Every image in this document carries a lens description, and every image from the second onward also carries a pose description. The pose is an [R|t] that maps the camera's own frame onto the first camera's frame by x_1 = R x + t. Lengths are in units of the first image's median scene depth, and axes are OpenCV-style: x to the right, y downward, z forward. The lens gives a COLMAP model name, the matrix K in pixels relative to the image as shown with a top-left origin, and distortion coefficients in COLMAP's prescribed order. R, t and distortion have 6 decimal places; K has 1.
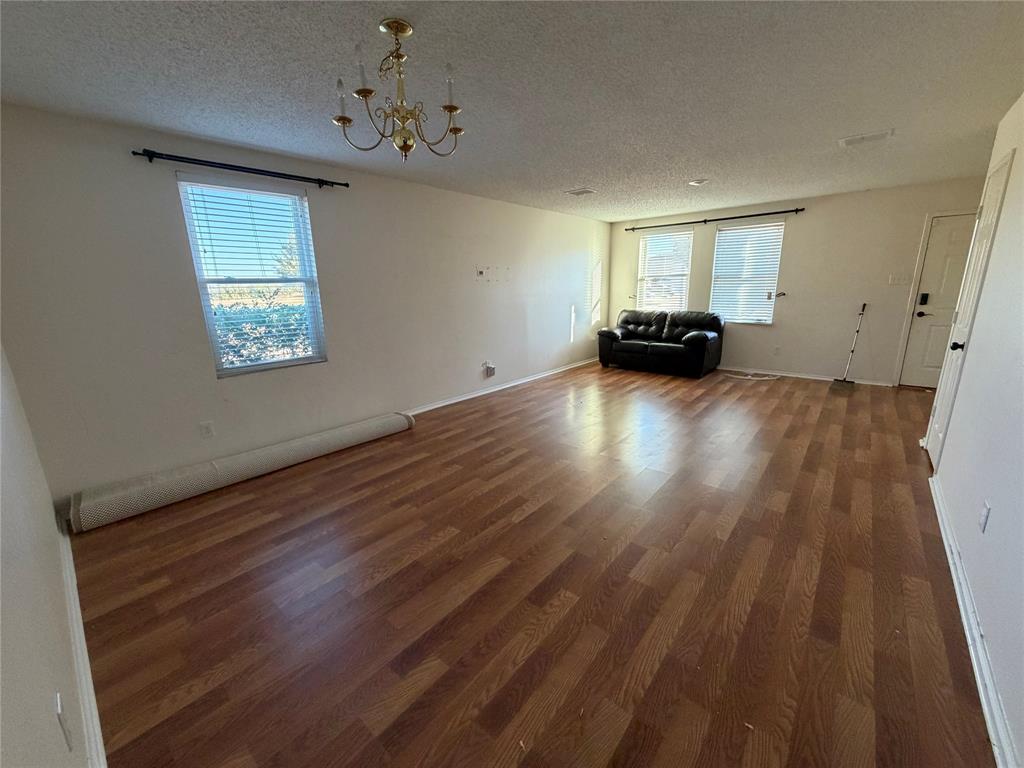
lens RADIAL K [[411.2, 0, 515.0], [0, 411.2, 383.3], [0, 0, 1]] dist [0.001478, -0.000278]
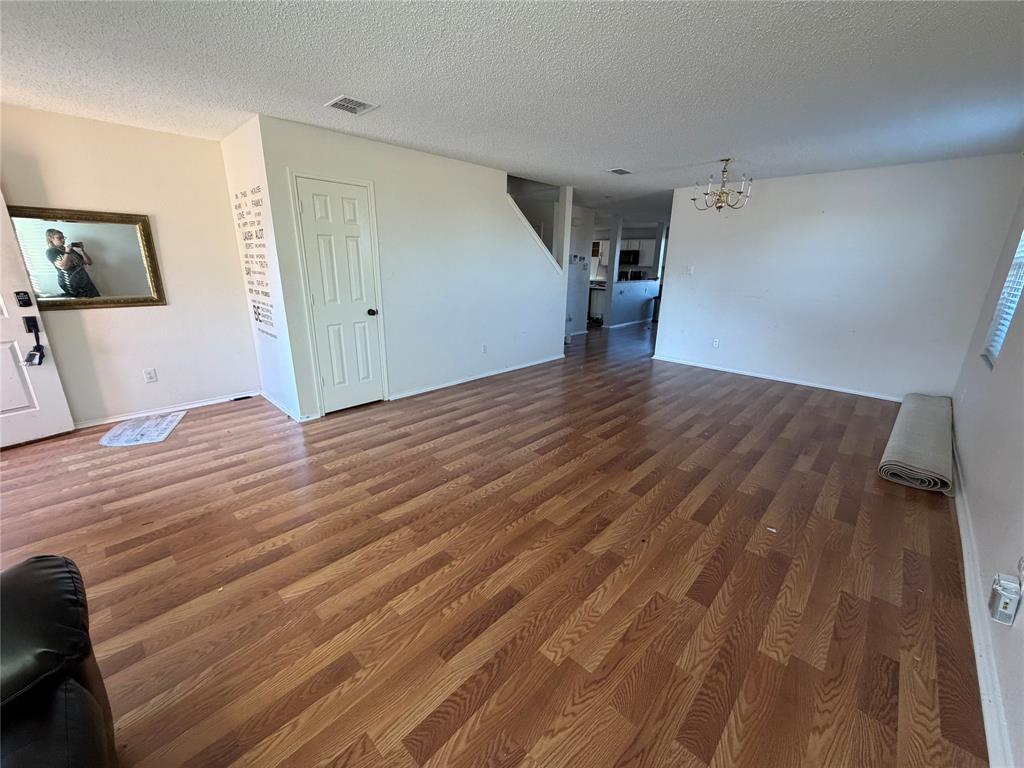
lens RADIAL K [[411.2, 0, 510.3], [0, 411.2, 385.4], [0, 0, 1]] dist [0.001478, -0.000278]
pose [[-0.997694, -0.008639, 0.067321, 0.379716], [0.026303, 0.865150, 0.500824, -0.448151], [-0.062569, 0.501439, -0.862927, 1.805653]]
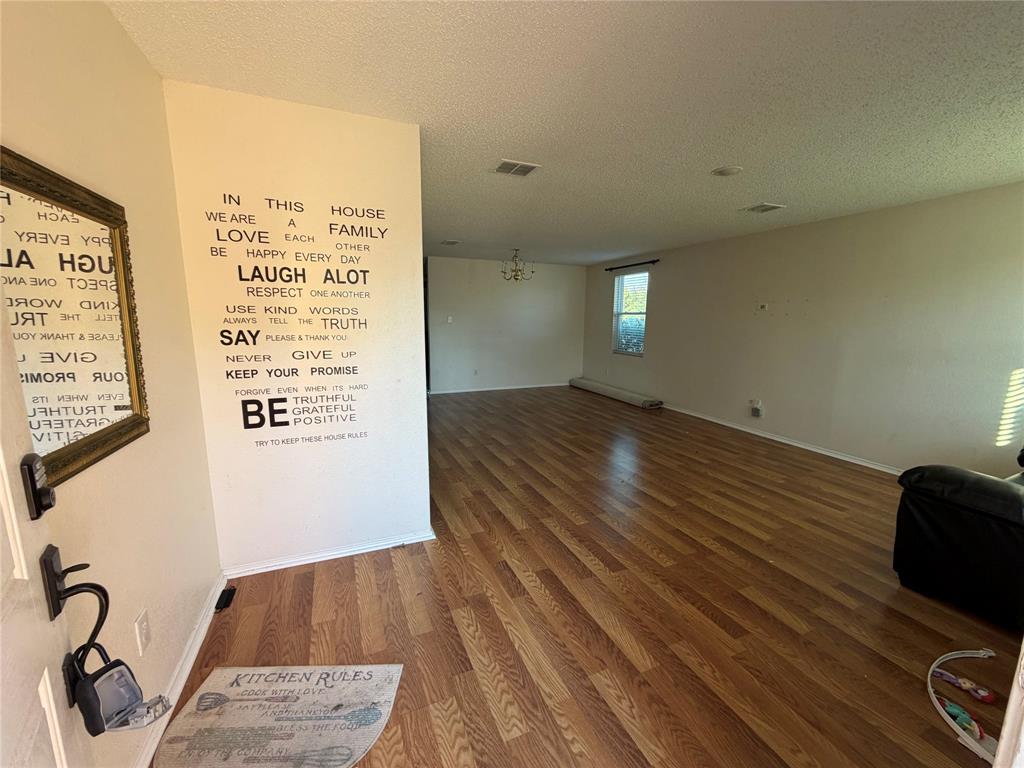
lens RADIAL K [[411.2, 0, 510.5], [0, 411.2, 386.2], [0, 0, 1]] dist [0.001478, -0.000278]
pose [[-0.452981, 0.169553, -0.875248, 1.518672], [-0.206711, 0.935019, 0.288115, -0.357678], [0.867225, 0.311434, -0.388497, 1.310799]]
